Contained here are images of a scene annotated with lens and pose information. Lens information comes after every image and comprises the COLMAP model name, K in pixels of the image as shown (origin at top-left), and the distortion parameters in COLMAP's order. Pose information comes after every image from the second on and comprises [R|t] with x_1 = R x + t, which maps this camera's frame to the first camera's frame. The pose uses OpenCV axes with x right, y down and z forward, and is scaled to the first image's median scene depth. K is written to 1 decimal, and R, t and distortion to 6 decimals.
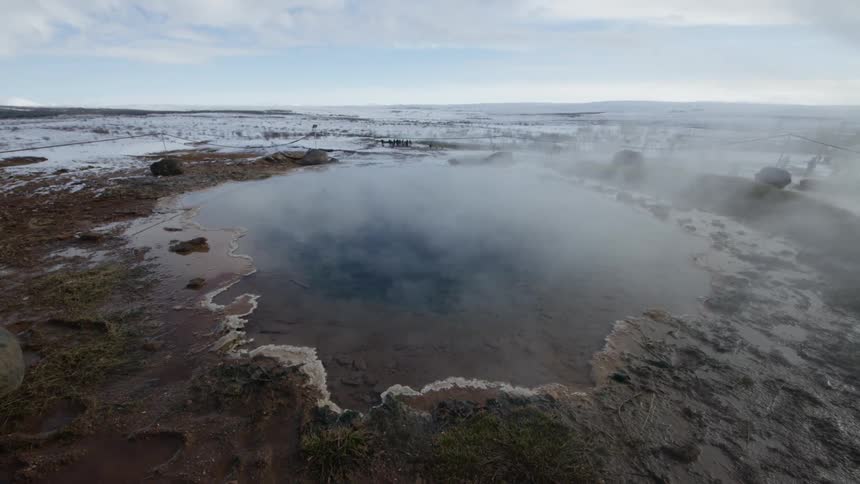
lens RADIAL K [[343.5, 0, 430.0], [0, 343.5, 242.0], [0, 0, 1]] dist [0.024010, -0.021028]
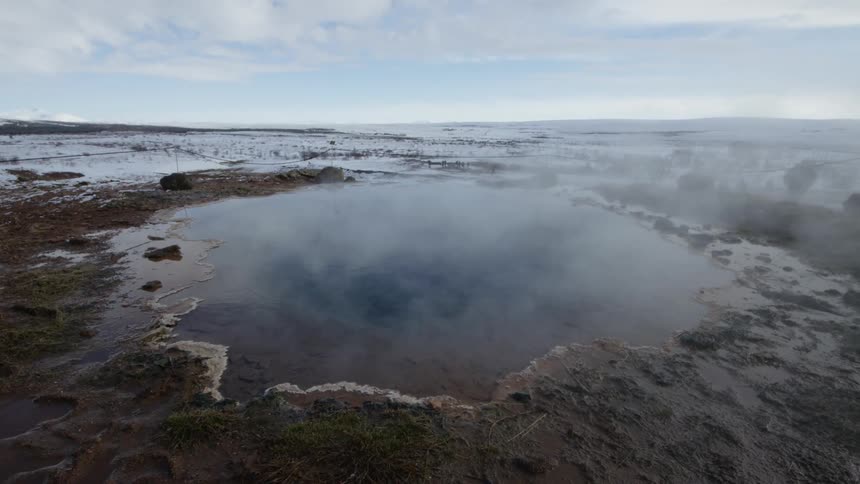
lens RADIAL K [[410.0, 0, 430.0], [0, 410.0, 242.0], [0, 0, 1]] dist [0.021359, -0.022866]
pose [[0.989906, 0.037773, -0.136599, 0.100701], [-0.050628, 0.994481, -0.091889, 0.021466], [0.132374, 0.097877, 0.986355, -0.034169]]
